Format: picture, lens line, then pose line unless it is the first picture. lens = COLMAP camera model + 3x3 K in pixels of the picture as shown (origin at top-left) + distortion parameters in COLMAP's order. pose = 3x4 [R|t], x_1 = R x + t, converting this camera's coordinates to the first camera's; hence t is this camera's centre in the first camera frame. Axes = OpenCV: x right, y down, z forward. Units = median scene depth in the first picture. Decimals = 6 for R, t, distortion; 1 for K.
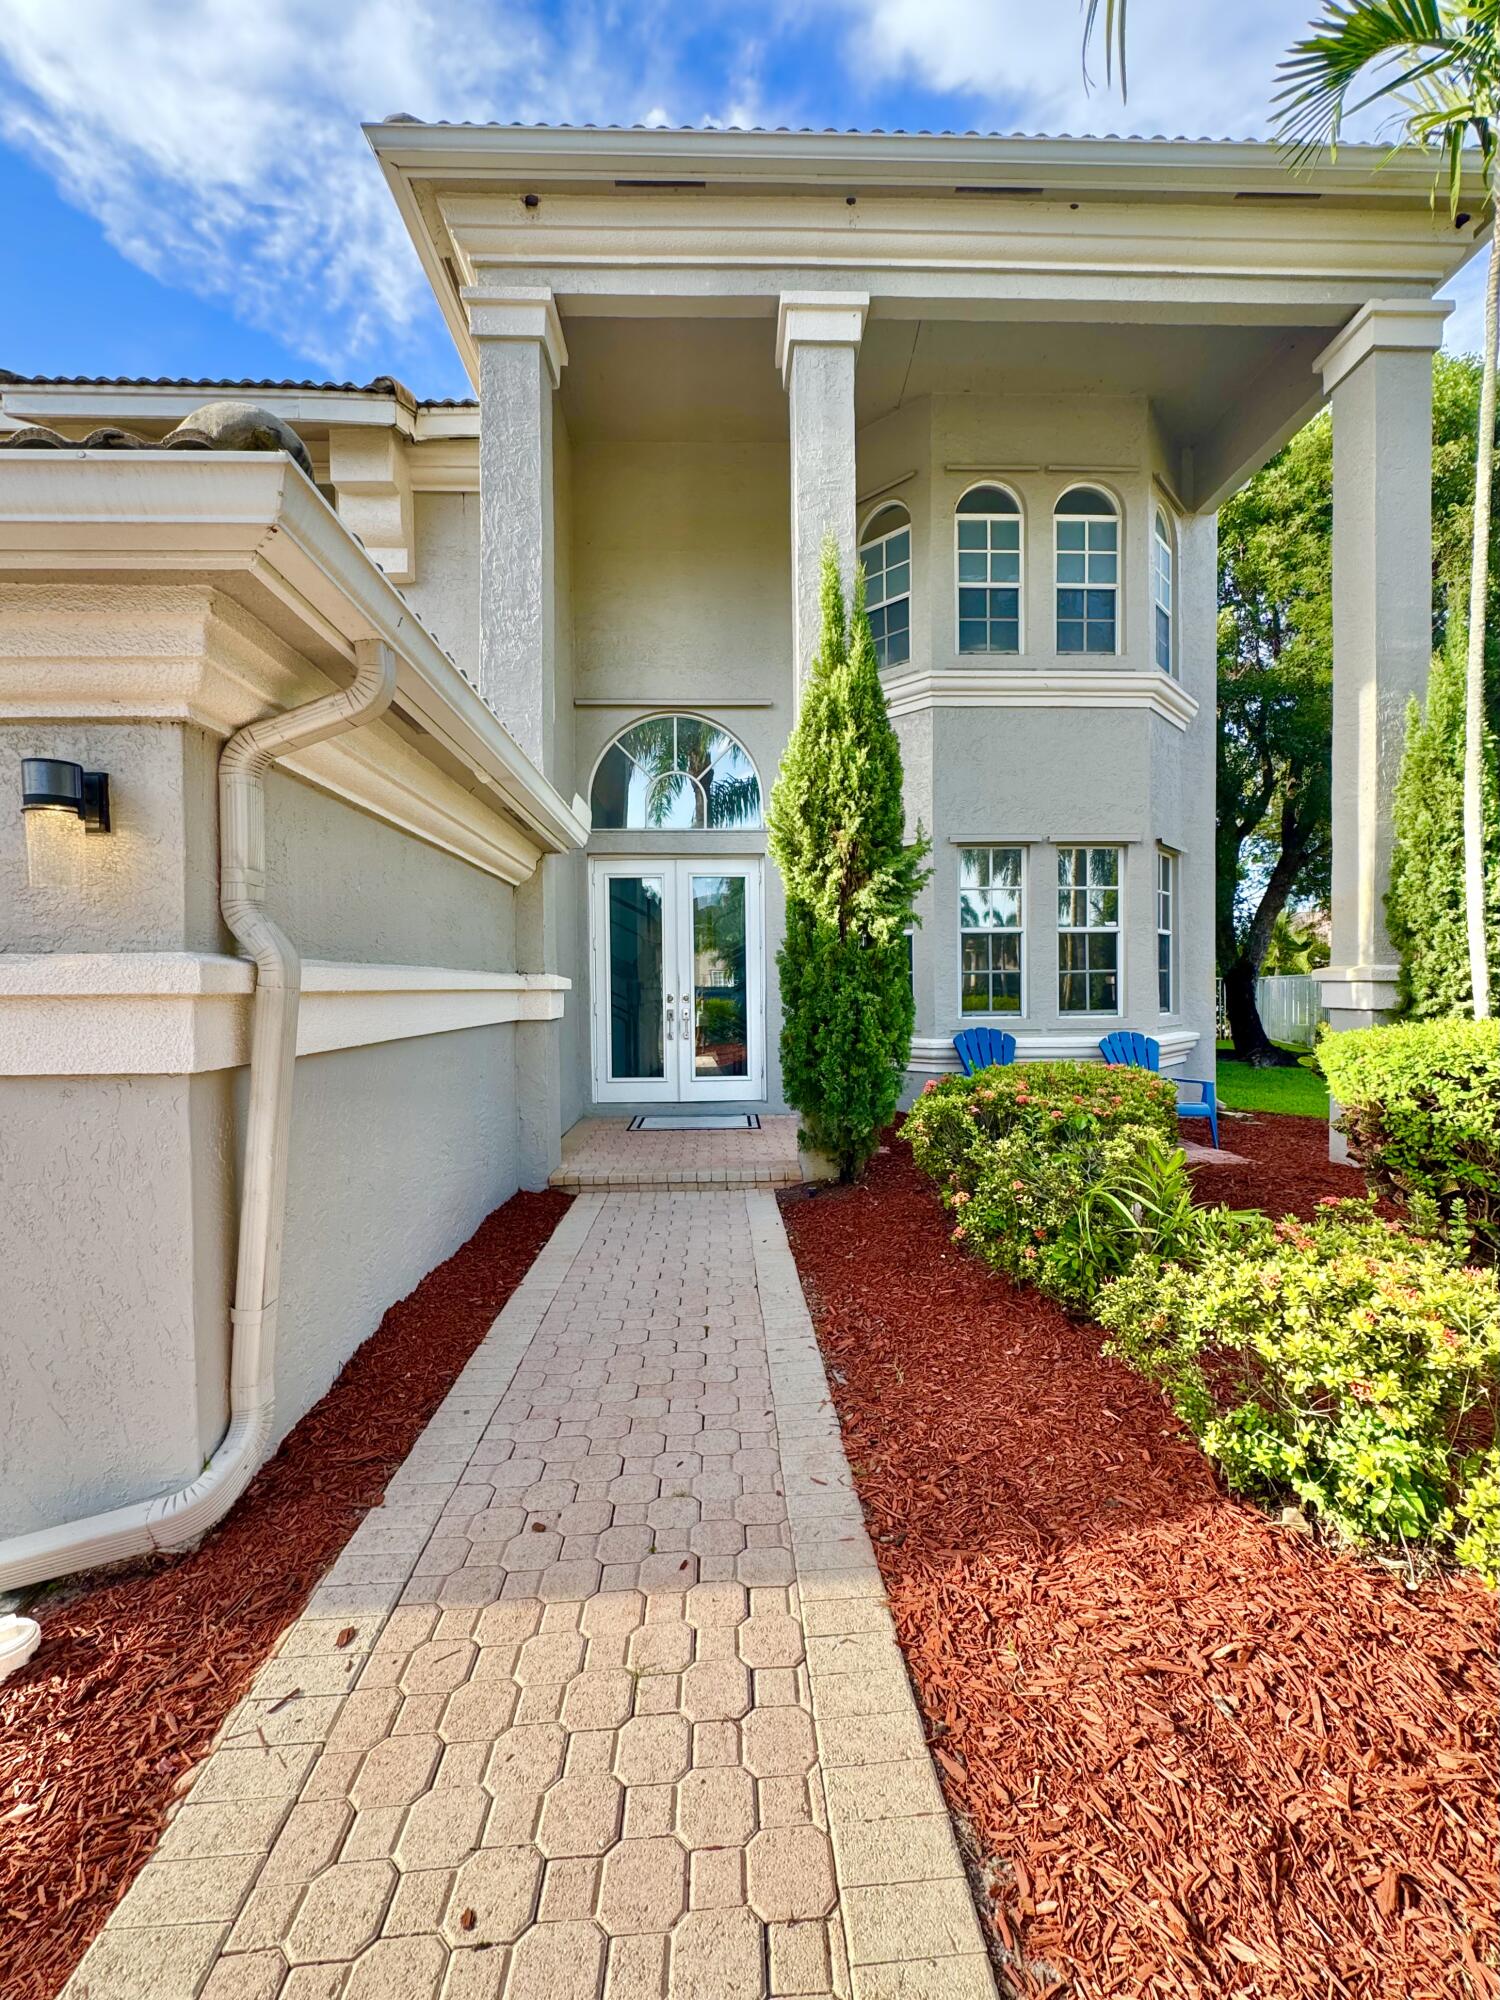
lens RADIAL K [[840.1, 0, 752.5], [0, 840.1, 992.4], [0, 0, 1]] dist [-0.002138, 0.000225]
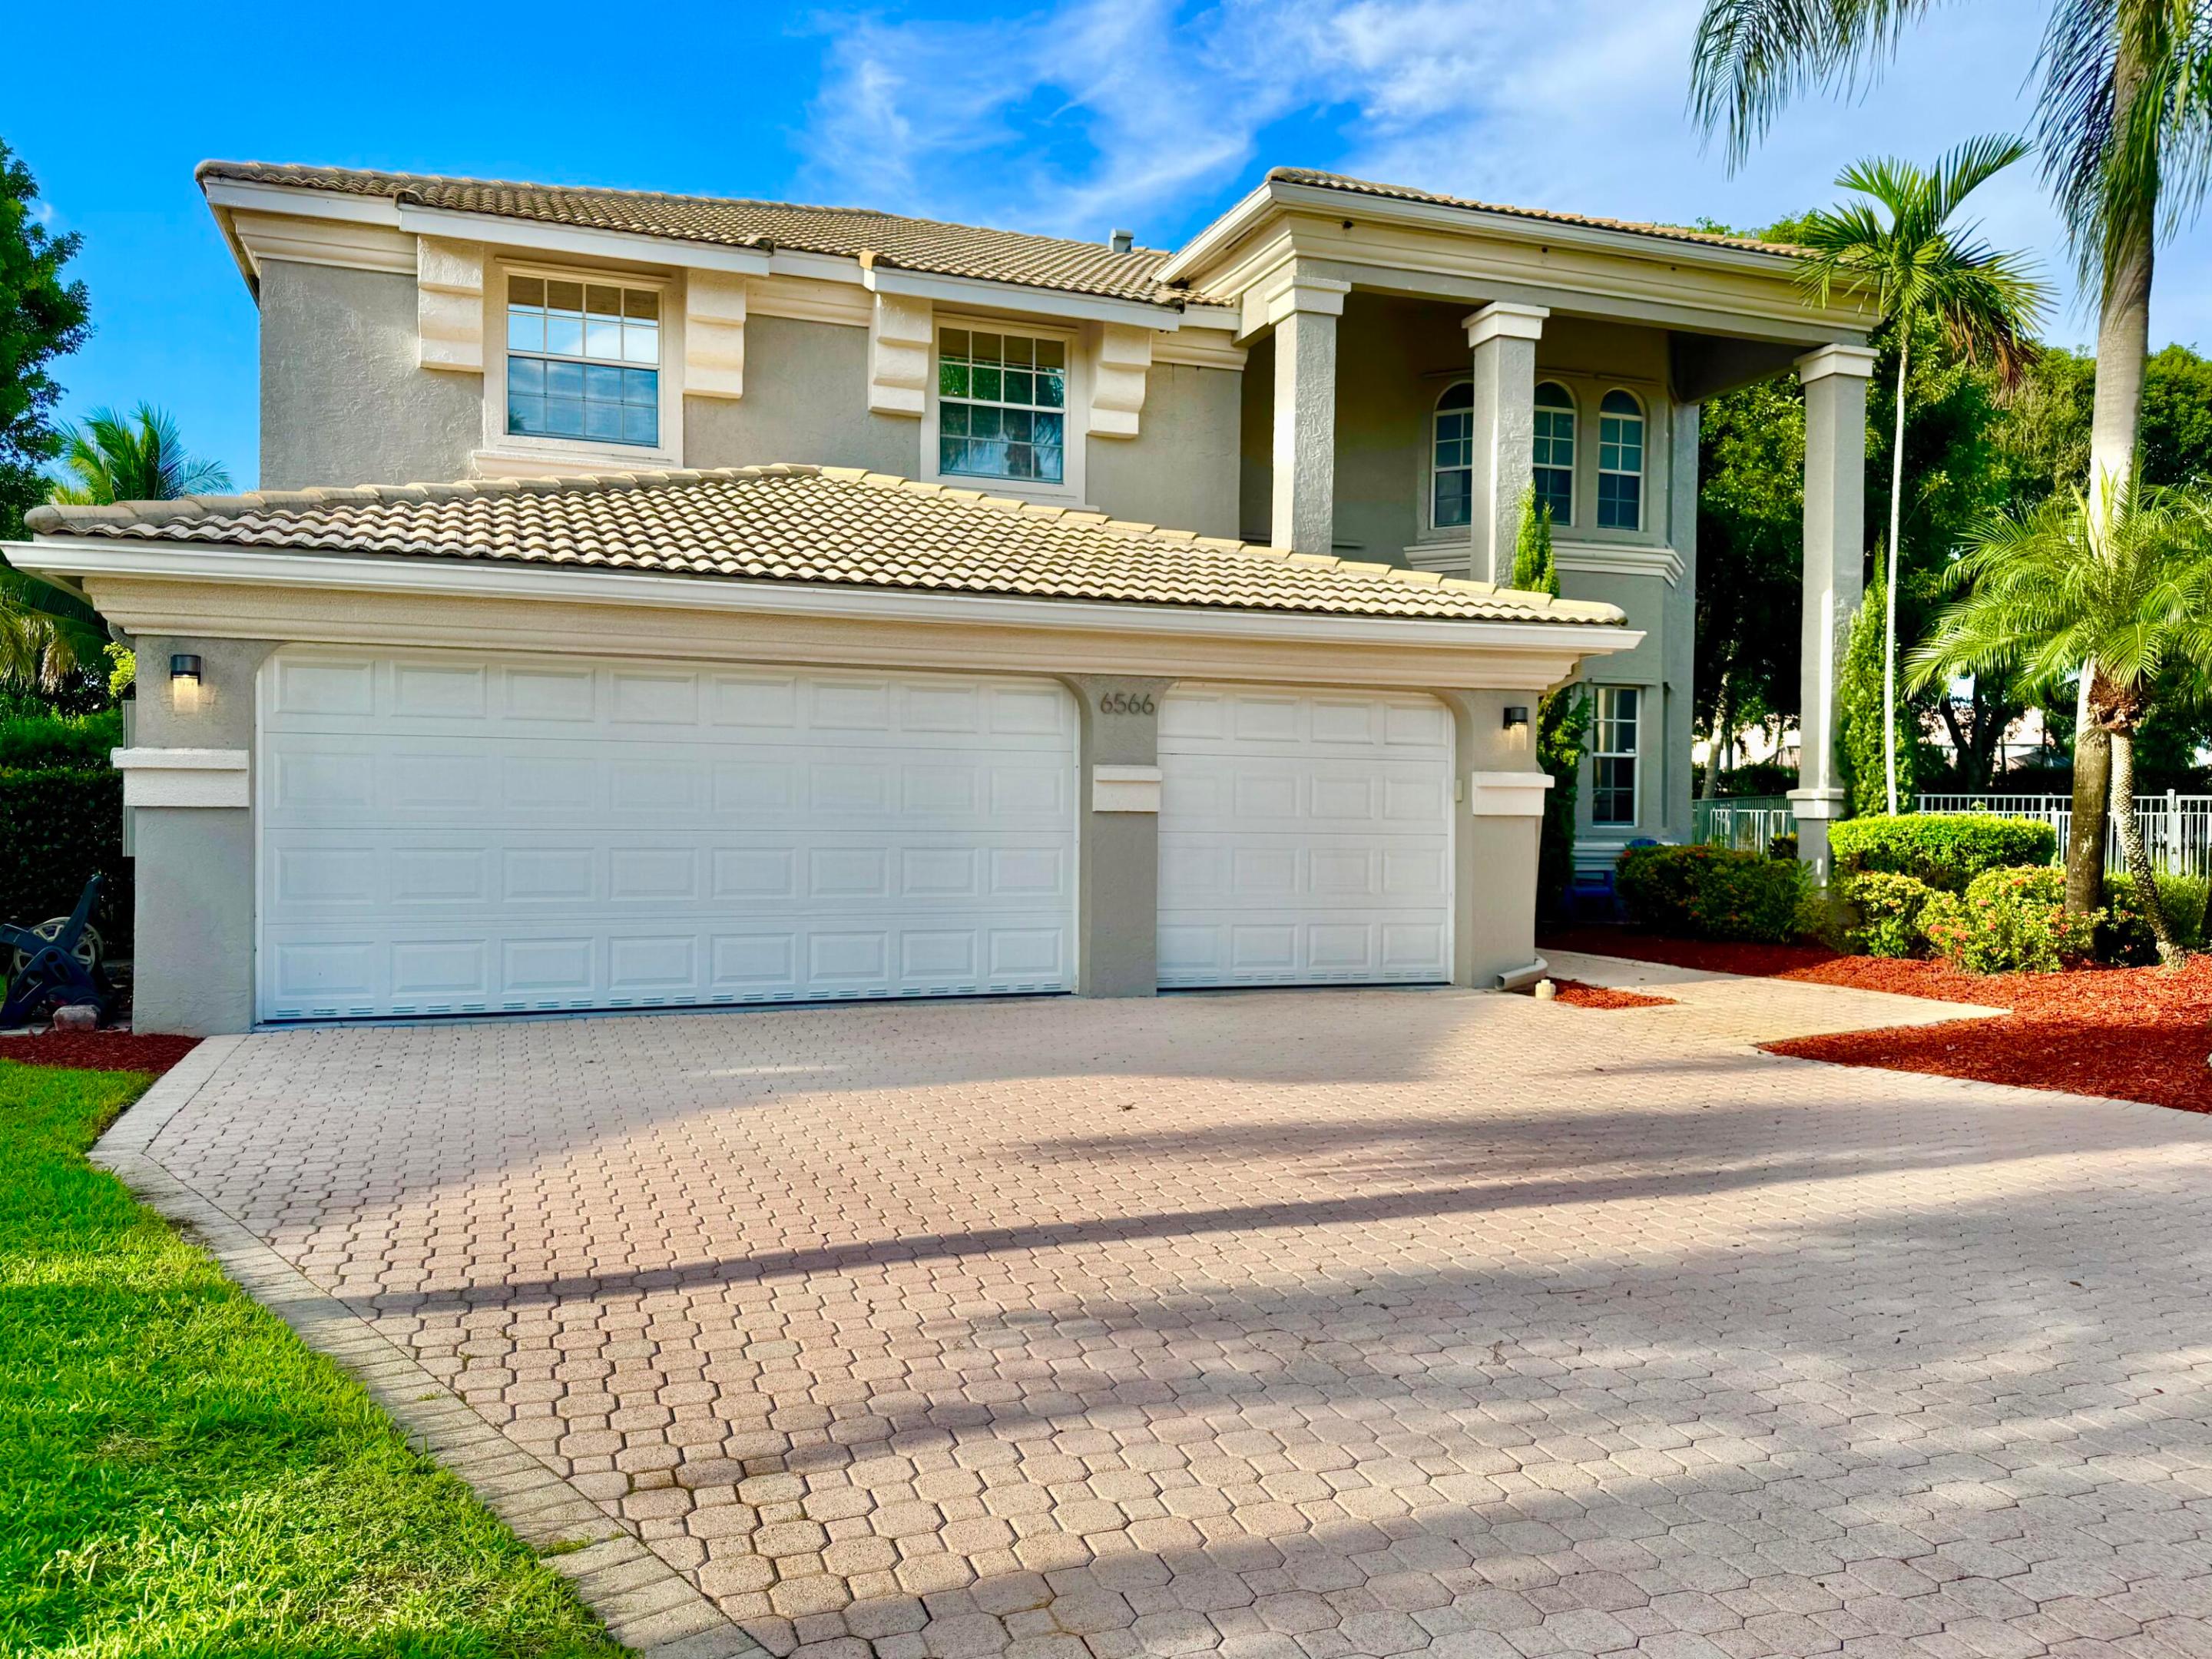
lens RADIAL K [[1611.4, 0, 1106.0], [0, 1611.4, 829.5], [0, 0, 1]] dist [0.114620, -0.192372]
pose [[0.952591, 0.015564, 0.303856, -1.384558], [-0.016439, 0.999865, 0.000324, 0.061744], [-0.303810, -0.005304, 0.952718, -1.396898]]
